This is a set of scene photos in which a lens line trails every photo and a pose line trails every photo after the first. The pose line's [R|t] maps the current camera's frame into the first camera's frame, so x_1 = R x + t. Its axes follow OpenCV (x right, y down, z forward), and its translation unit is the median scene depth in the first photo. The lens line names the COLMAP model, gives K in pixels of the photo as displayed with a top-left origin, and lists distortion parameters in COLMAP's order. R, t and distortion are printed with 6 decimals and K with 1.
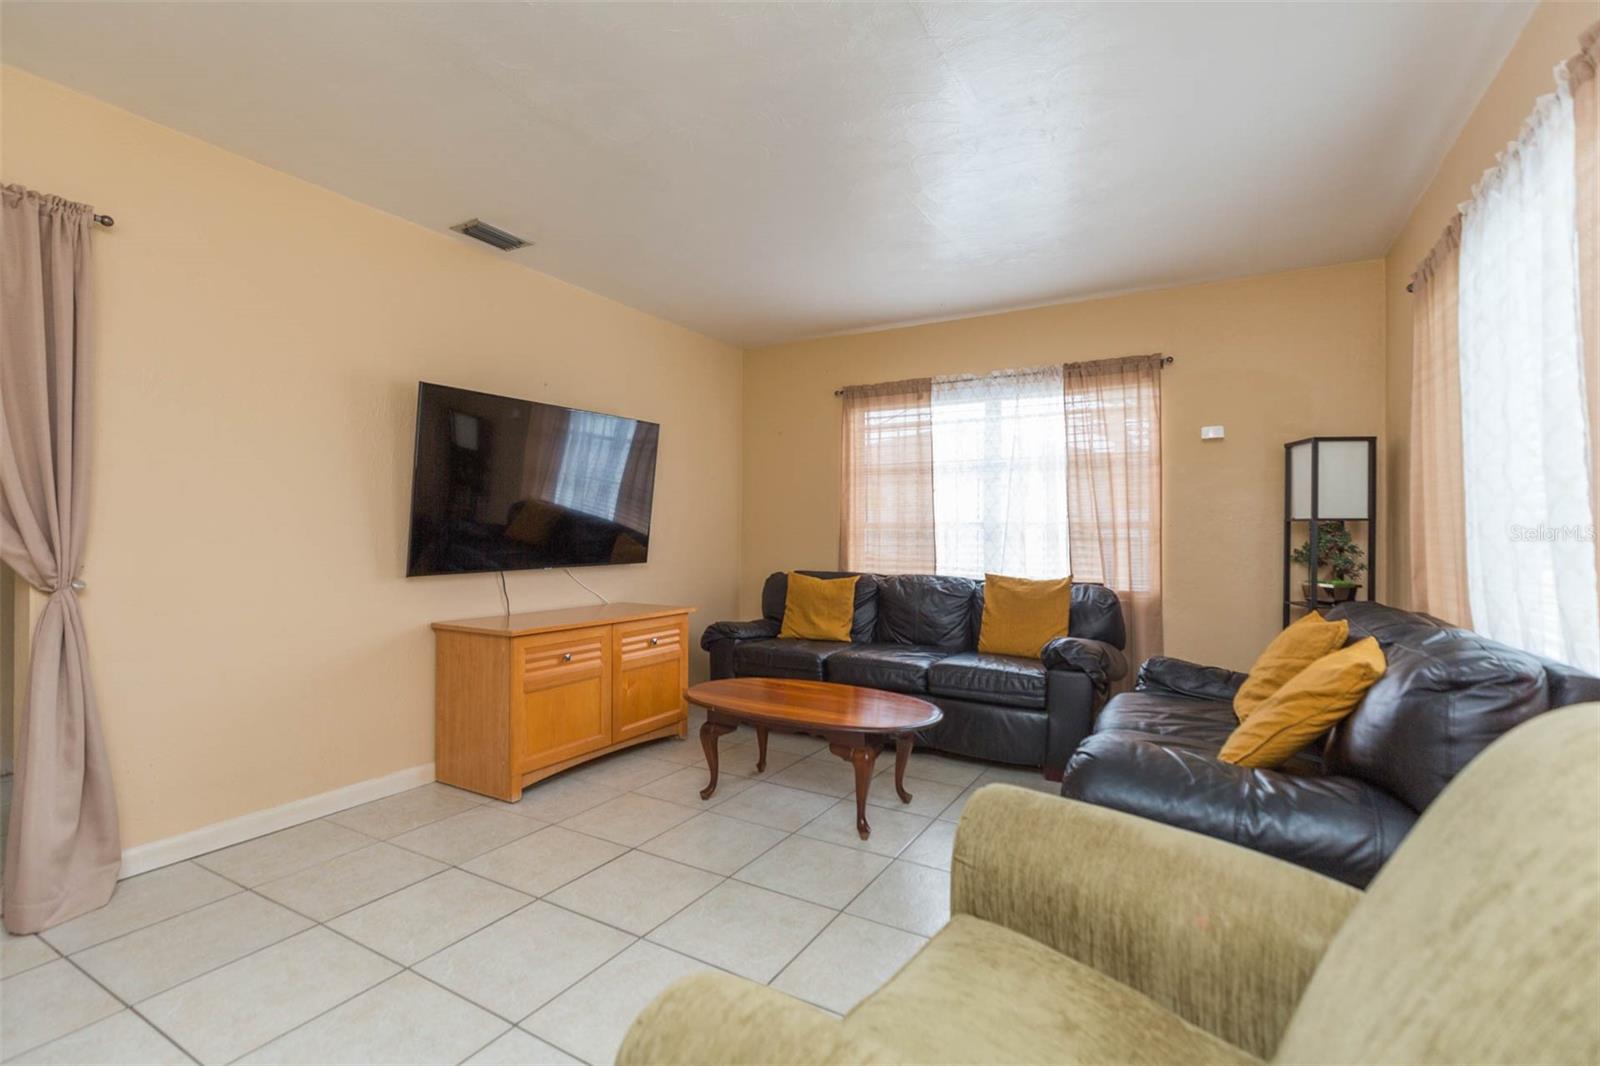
lens RADIAL K [[737.2, 0, 807.0], [0, 737.2, 516.4], [0, 0, 1]] dist [0.017190, 0.000180]
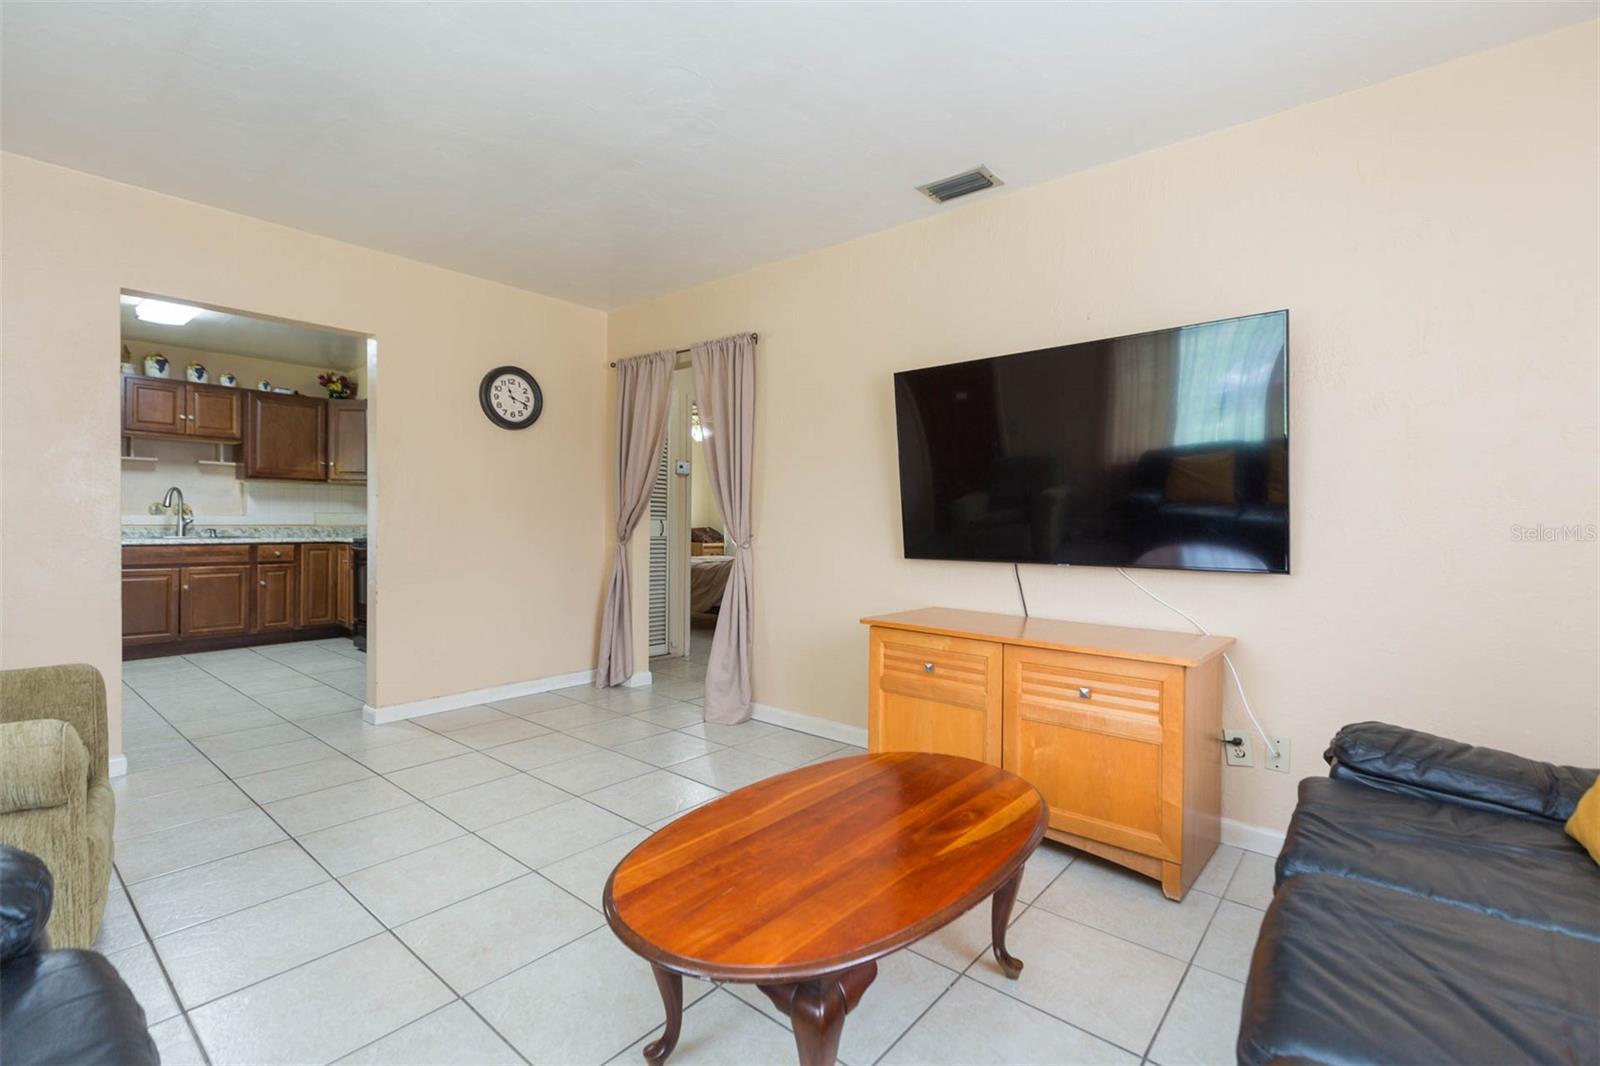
lens RADIAL K [[716.9, 0, 806.9], [0, 716.9, 532.2], [0, 0, 1]] dist [0.003049, 0.000283]
pose [[-0.178175, 0.007320, -0.983972, 0.384214], [0.005901, 0.999962, 0.006370, 0.027938], [0.983981, -0.004672, -0.178211, 0.804991]]
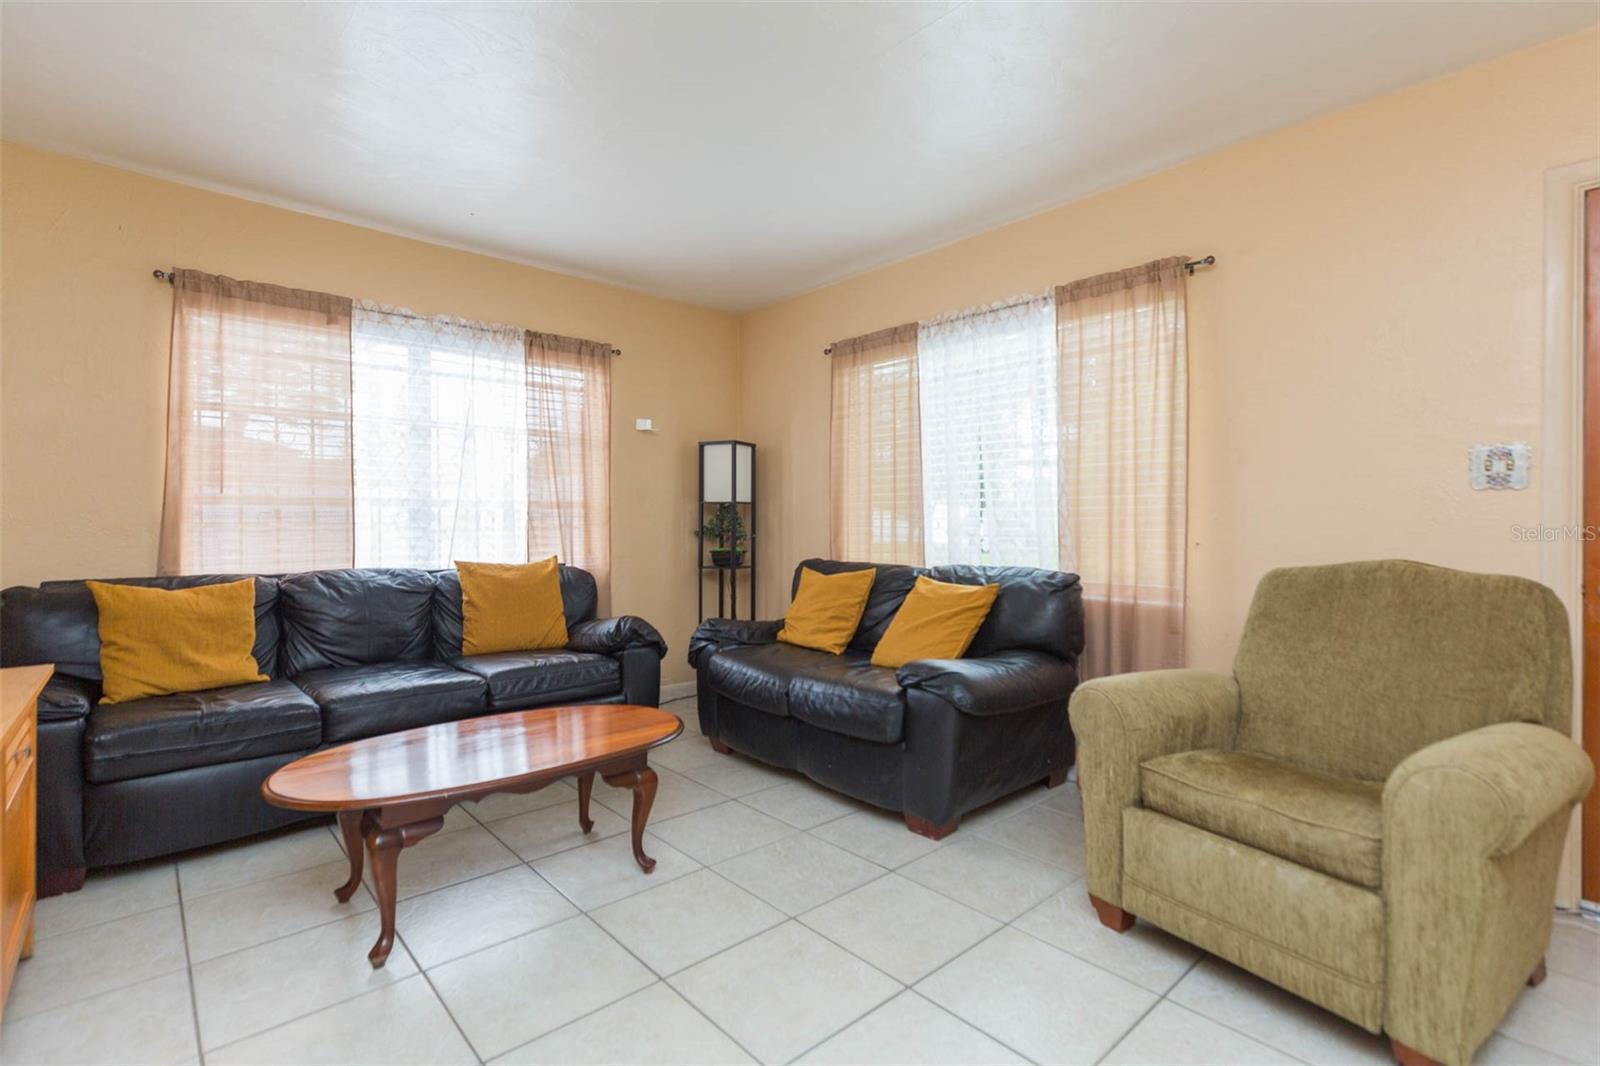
lens RADIAL K [[748.7, 0, 810.9], [0, 748.7, 514.4], [0, 0, 1]] dist [0.013155, 0.000219]
pose [[0.308037, 0.005564, 0.951358, -0.450656], [-0.017122, 0.999853, -0.000304, 0.019681], [-0.951220, -0.016196, 0.308087, 0.381183]]
